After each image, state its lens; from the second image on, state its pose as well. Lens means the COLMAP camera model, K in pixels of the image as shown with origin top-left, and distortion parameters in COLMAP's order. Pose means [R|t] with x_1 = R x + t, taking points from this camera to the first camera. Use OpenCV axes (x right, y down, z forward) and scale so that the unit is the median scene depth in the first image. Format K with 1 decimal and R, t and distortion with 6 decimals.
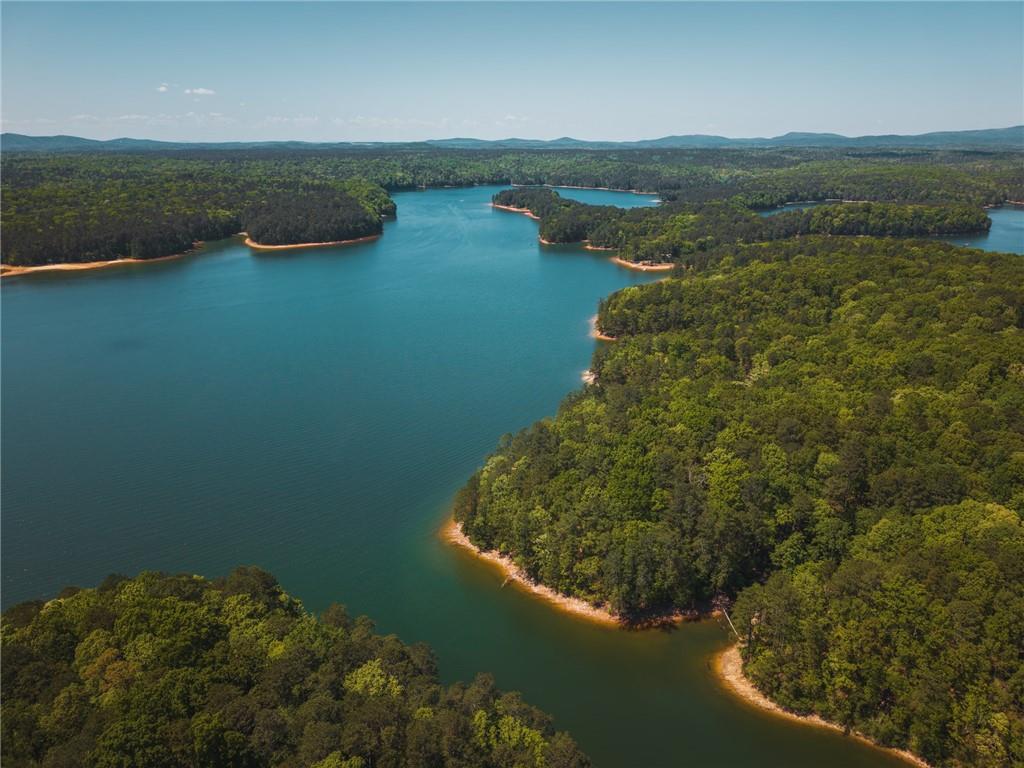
lens RADIAL K [[710.6, 0, 512.0], [0, 710.6, 384.0], [0, 0, 1]] dist [0.003613, -0.002798]
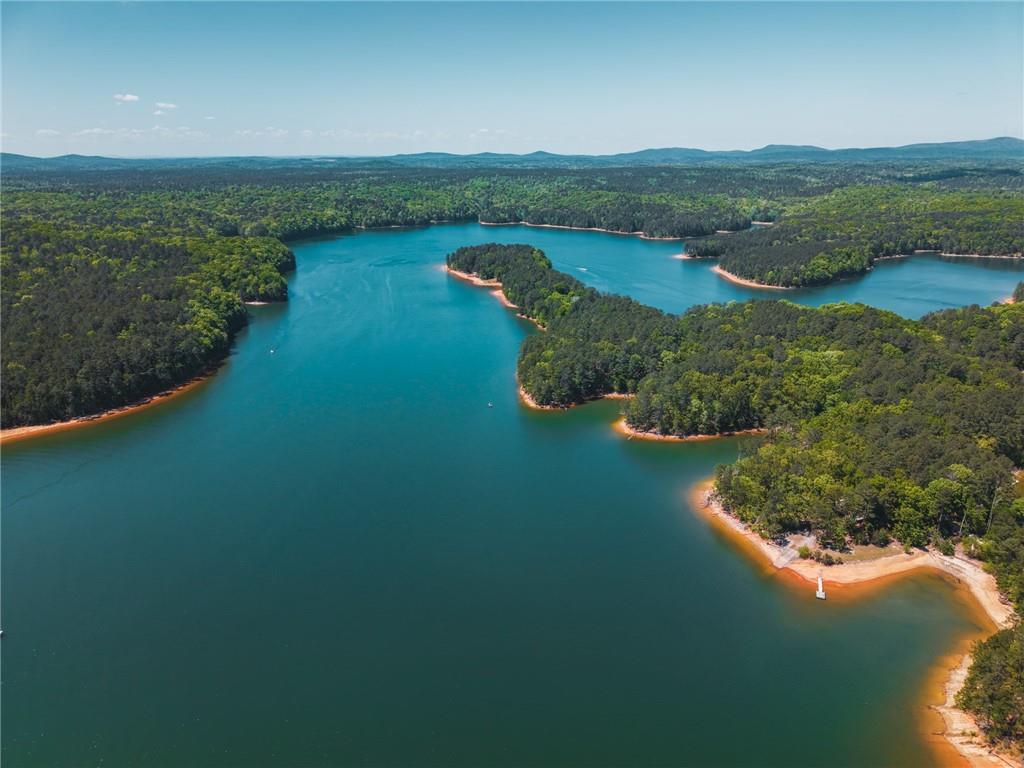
lens RADIAL K [[710.6, 0, 512.0], [0, 710.6, 384.0], [0, 0, 1]] dist [0.003613, -0.002798]
pose [[0.999383, -0.015031, 0.031745, 0.008547], [0.015532, 0.999758, -0.015594, -0.096975], [-0.031503, 0.016078, 0.999374, 0.240023]]
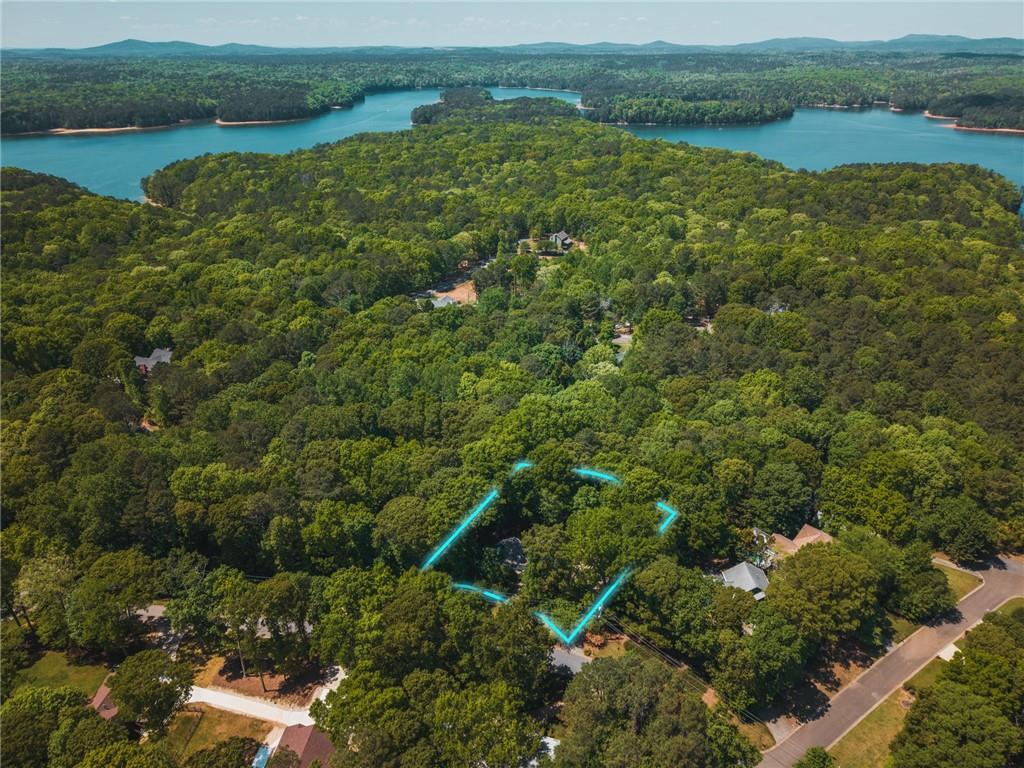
lens RADIAL K [[710.6, 0, 512.0], [0, 710.6, 384.0], [0, 0, 1]] dist [0.003613, -0.002798]
pose [[0.988685, 0.063125, -0.136076, 0.224964], [-0.047021, 0.991843, 0.118475, 0.067874], [0.142445, -0.110736, 0.983589, -0.210945]]
